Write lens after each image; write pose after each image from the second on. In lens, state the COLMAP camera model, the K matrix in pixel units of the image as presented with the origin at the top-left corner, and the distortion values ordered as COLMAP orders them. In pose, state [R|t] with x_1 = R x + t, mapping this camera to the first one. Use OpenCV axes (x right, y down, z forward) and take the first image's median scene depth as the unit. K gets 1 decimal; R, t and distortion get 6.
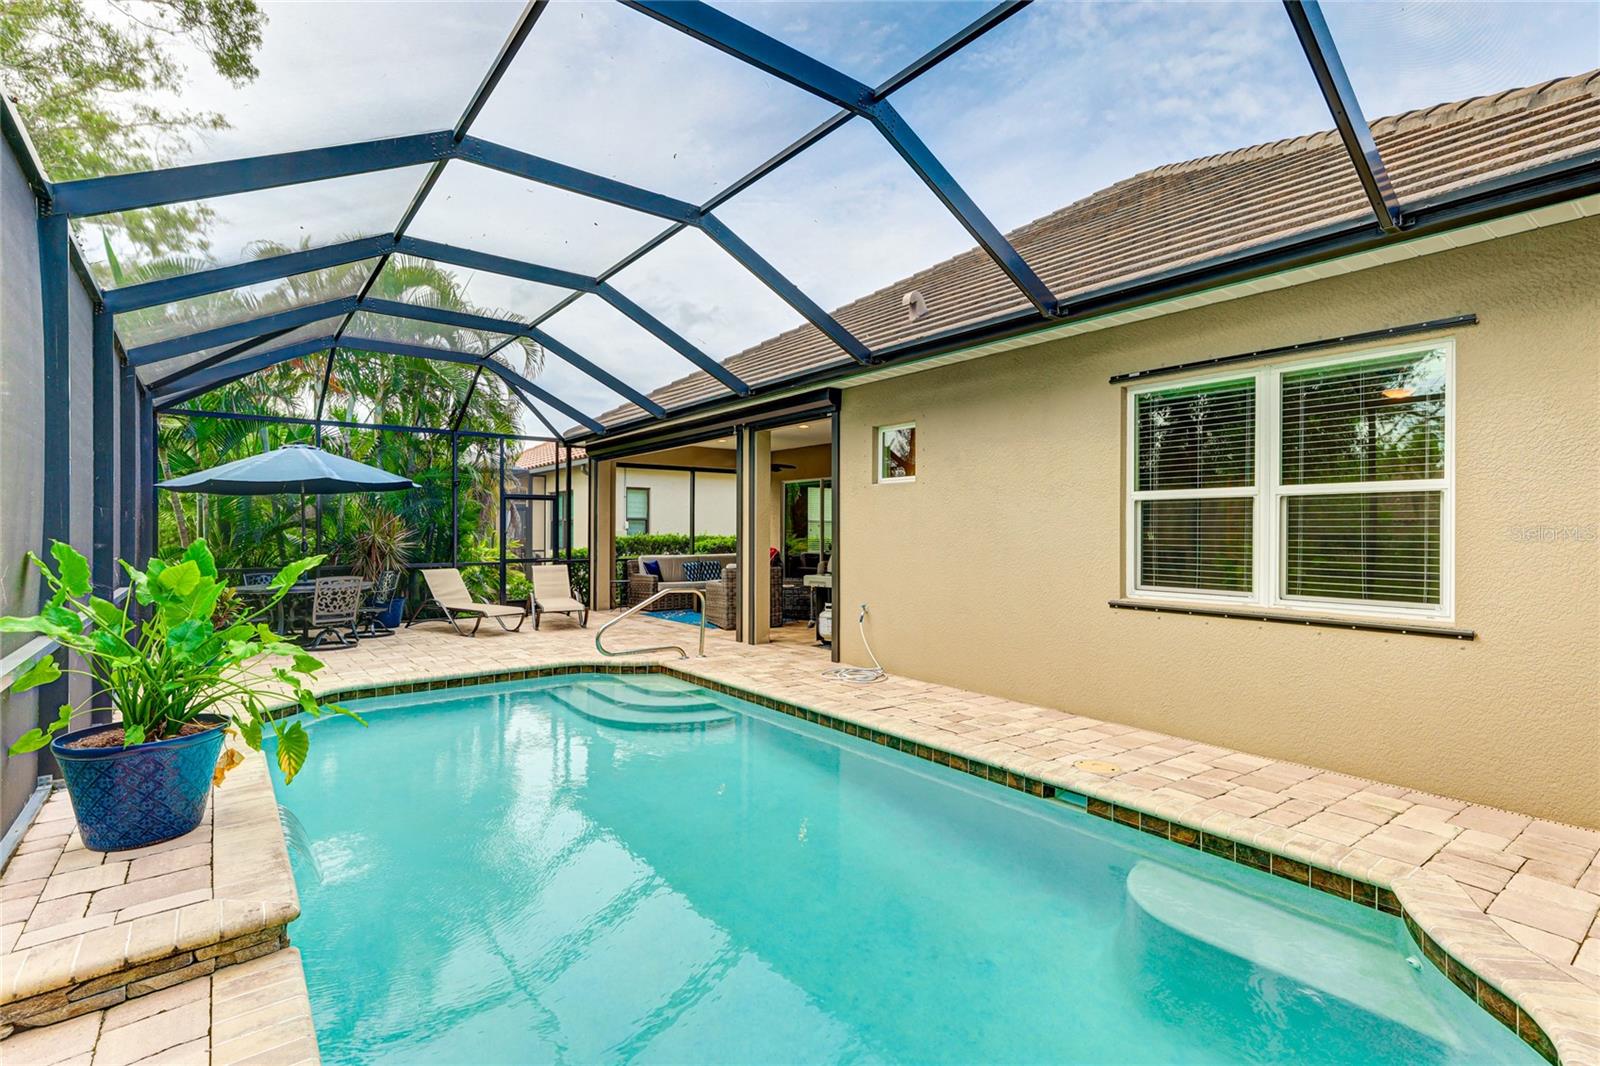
lens RADIAL K [[740.4, 0, 812.3], [0, 740.4, 538.9], [0, 0, 1]] dist [0.005194, 0.000323]
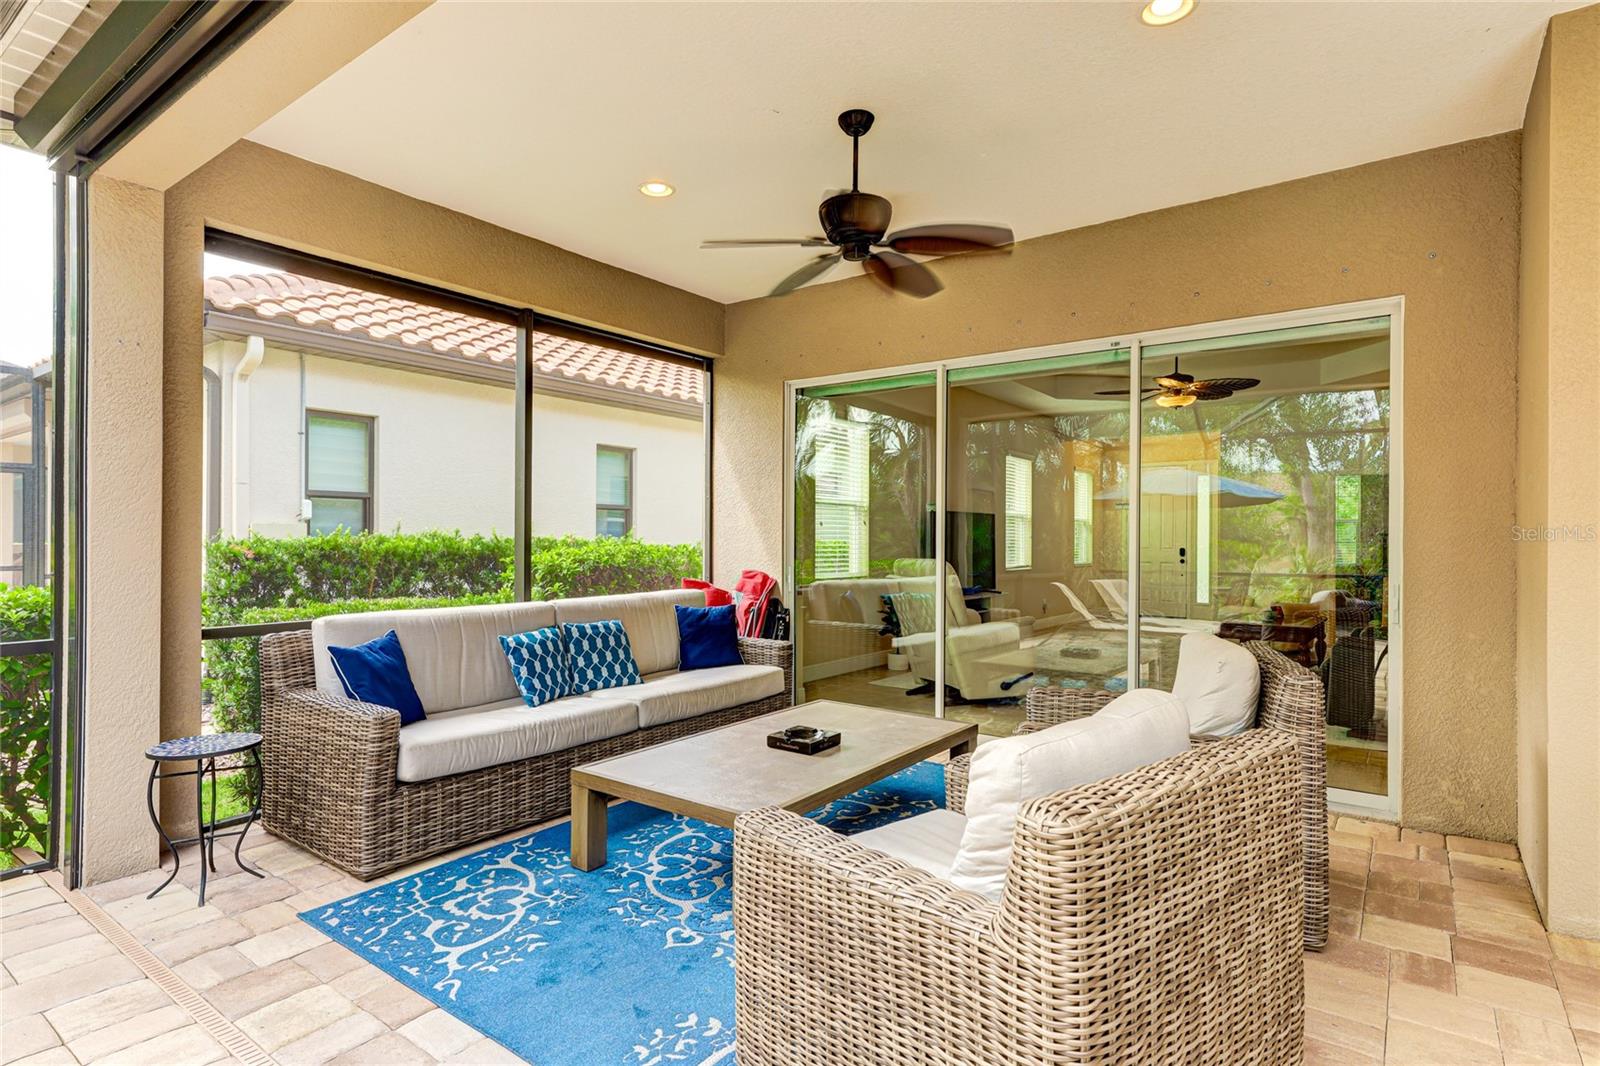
lens RADIAL K [[817.0, 0, 812.0], [0, 817.0, 532.3], [0, 0, 1]] dist [0.003152, 0.000137]
pose [[0.965494, 0.003419, 0.260402, -0.125368], [0.001416, 0.999830, -0.018378, 0.000404], [-0.260421, 0.018112, 0.965325, 0.596622]]
